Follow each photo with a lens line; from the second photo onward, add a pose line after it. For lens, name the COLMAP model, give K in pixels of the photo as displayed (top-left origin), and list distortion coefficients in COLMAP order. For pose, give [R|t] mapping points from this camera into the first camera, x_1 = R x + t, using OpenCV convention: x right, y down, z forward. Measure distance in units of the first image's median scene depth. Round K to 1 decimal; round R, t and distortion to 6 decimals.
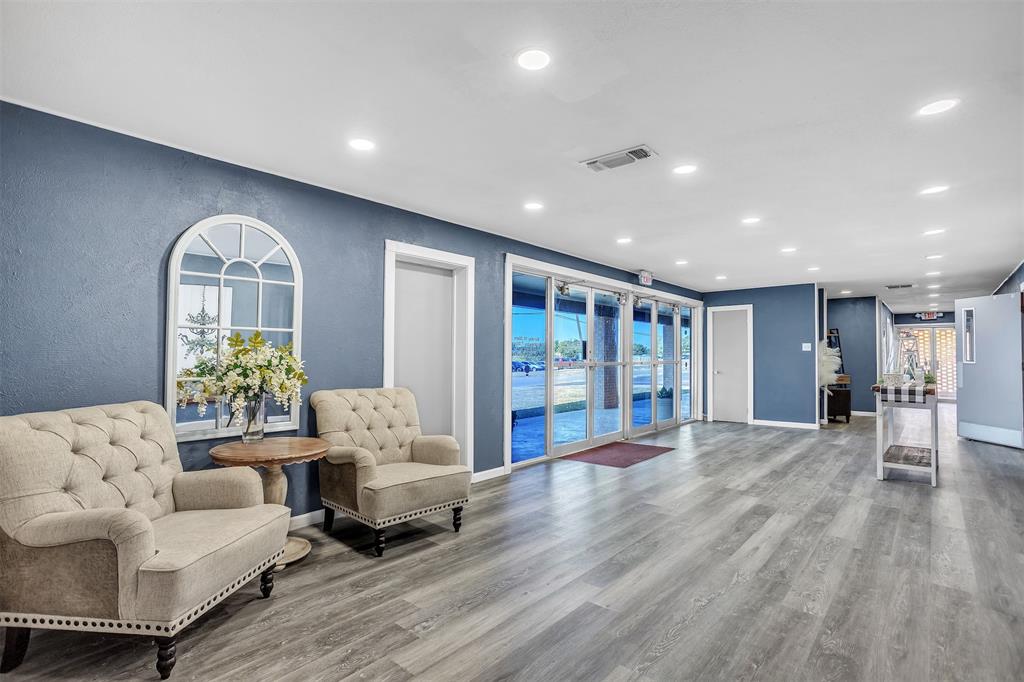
lens RADIAL K [[500.6, 0, 505.3], [0, 500.6, 345.6], [0, 0, 1]] dist [-0.041203, 0.025537]
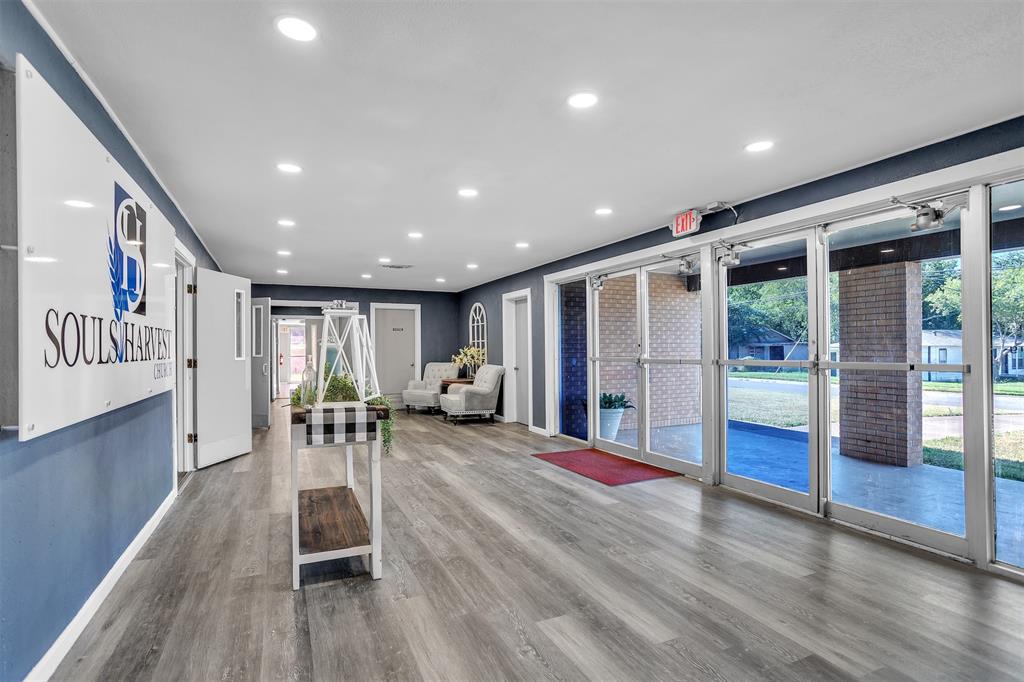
lens RADIAL K [[500.6, 0, 505.3], [0, 500.6, 345.6], [0, 0, 1]] dist [-0.041203, 0.025537]
pose [[-0.419057, -0.001717, -0.907958, 0.914070], [0.028115, 0.999494, -0.014867, 0.016657], [0.907525, -0.031757, -0.418797, 1.039075]]
